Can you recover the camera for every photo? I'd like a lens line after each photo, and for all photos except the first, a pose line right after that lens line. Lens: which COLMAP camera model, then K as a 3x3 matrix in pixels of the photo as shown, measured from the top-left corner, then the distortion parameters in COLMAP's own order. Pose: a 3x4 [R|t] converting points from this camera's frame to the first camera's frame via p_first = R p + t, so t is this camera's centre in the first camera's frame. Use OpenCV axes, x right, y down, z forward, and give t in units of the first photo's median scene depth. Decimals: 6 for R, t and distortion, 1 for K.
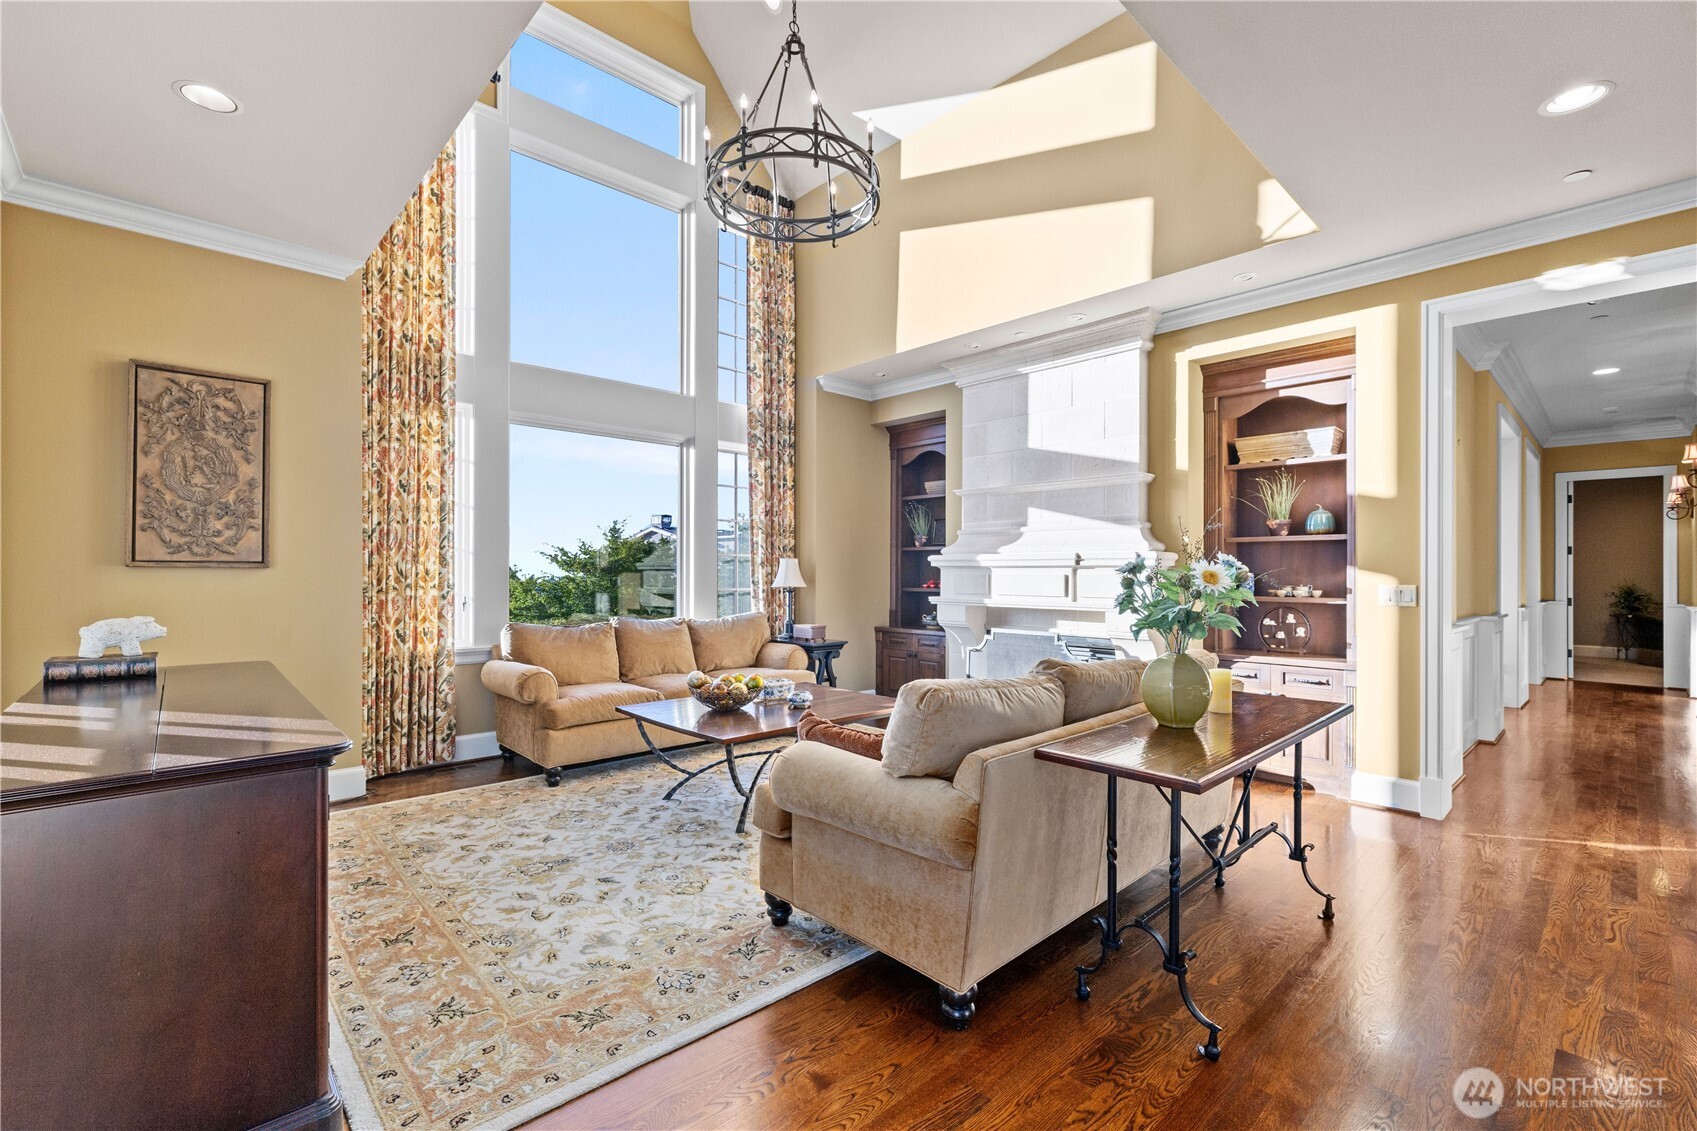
lens RADIAL K [[723.4, 0, 834.0], [0, 723.4, 569.3], [0, 0, 1]] dist [-0.001659, 0.000021]
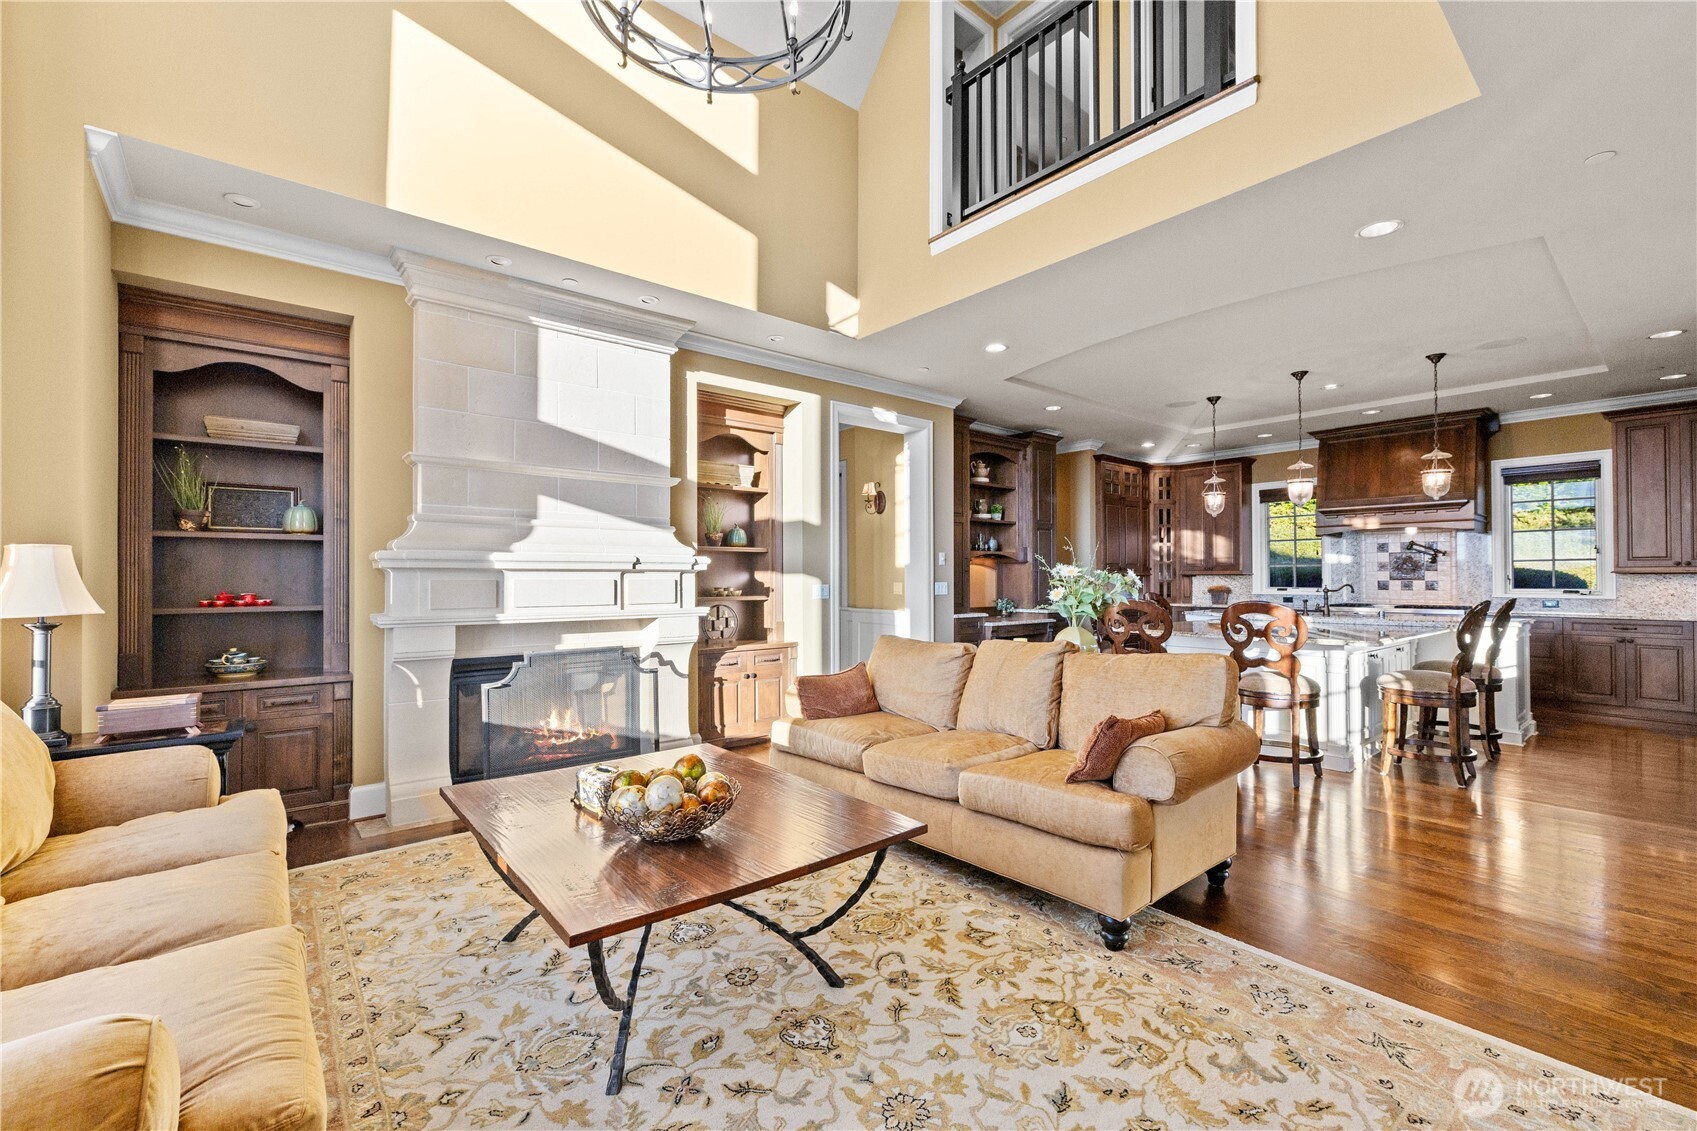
lens RADIAL K [[723.4, 0, 834.5], [0, 723.4, 568.3], [0, 0, 1]] dist [-0.001659, 0.000021]
pose [[0.061361, 0.010671, 0.998059, -0.638716], [-0.000904, 0.999943, -0.010635, 0.003135], [-0.998115, -0.000250, 0.061367, 0.800632]]
